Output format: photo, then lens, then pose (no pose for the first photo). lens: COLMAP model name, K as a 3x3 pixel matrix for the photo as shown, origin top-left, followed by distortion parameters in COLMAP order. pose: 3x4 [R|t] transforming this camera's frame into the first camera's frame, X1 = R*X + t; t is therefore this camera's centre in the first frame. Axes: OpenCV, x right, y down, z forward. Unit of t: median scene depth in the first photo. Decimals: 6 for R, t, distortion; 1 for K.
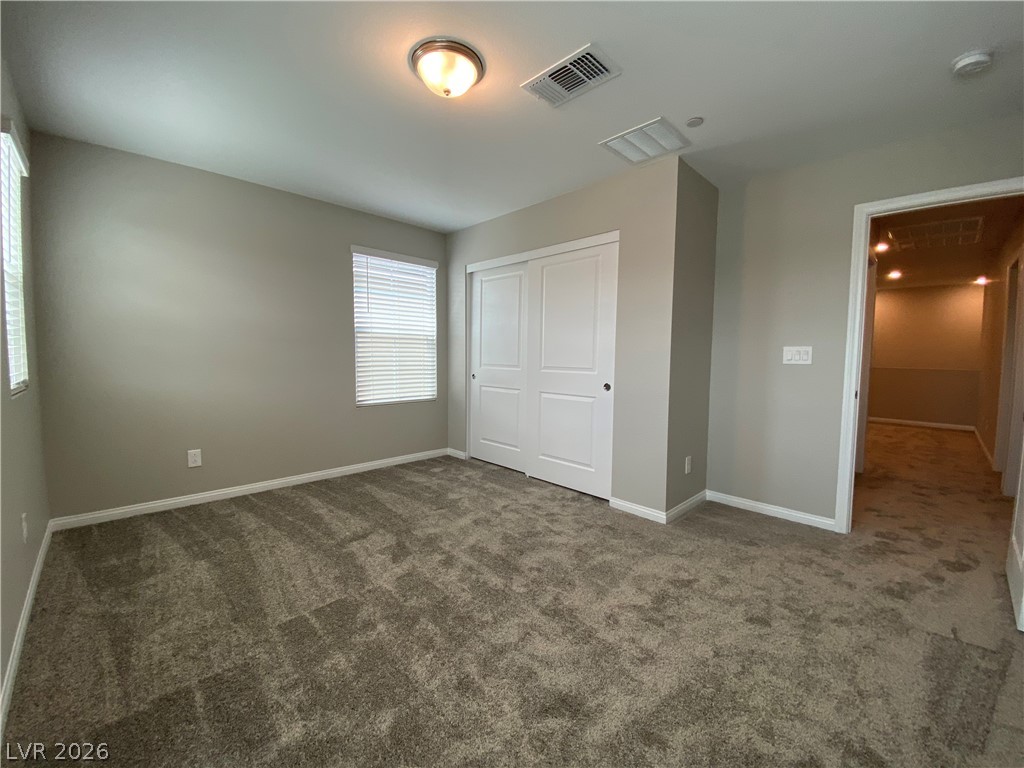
lens RADIAL K [[415.6, 0, 514.6], [0, 415.6, 380.3], [0, 0, 1]] dist [0.016825, -0.019217]
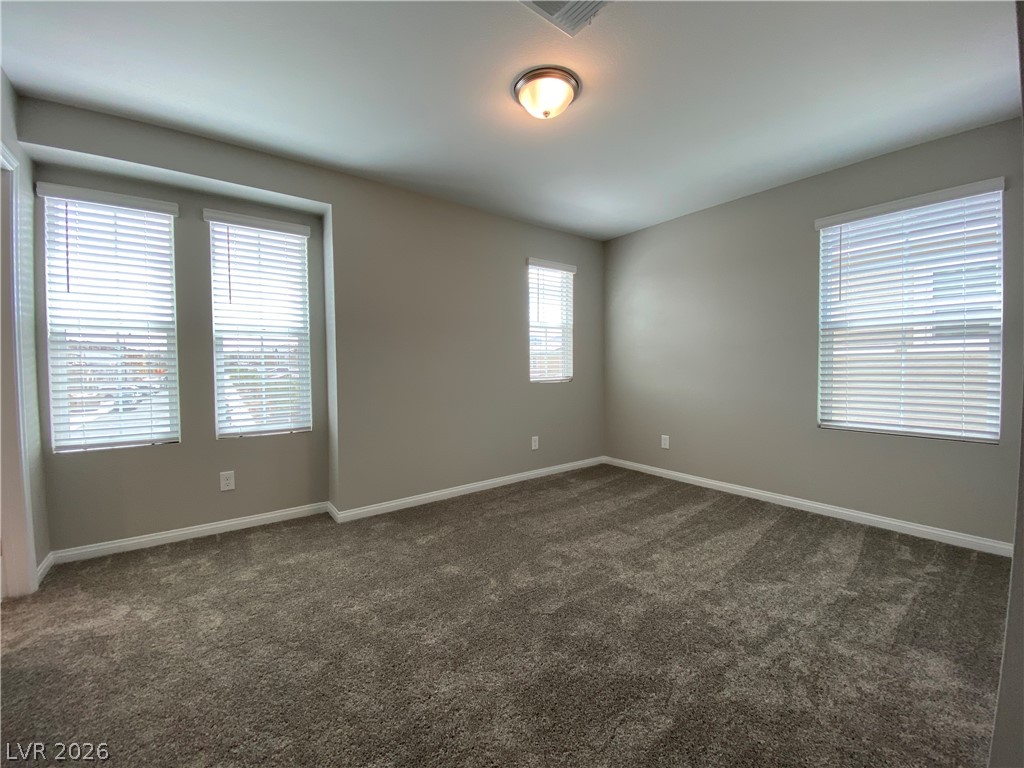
lens RADIAL K [[415.6, 0, 514.6], [0, 415.6, 380.3], [0, 0, 1]] dist [0.016825, -0.019217]
pose [[-0.147186, 0.018339, -0.988939, 0.574160], [-0.058956, 0.997888, 0.027279, -0.013359], [0.987350, 0.062319, -0.145794, 0.689310]]
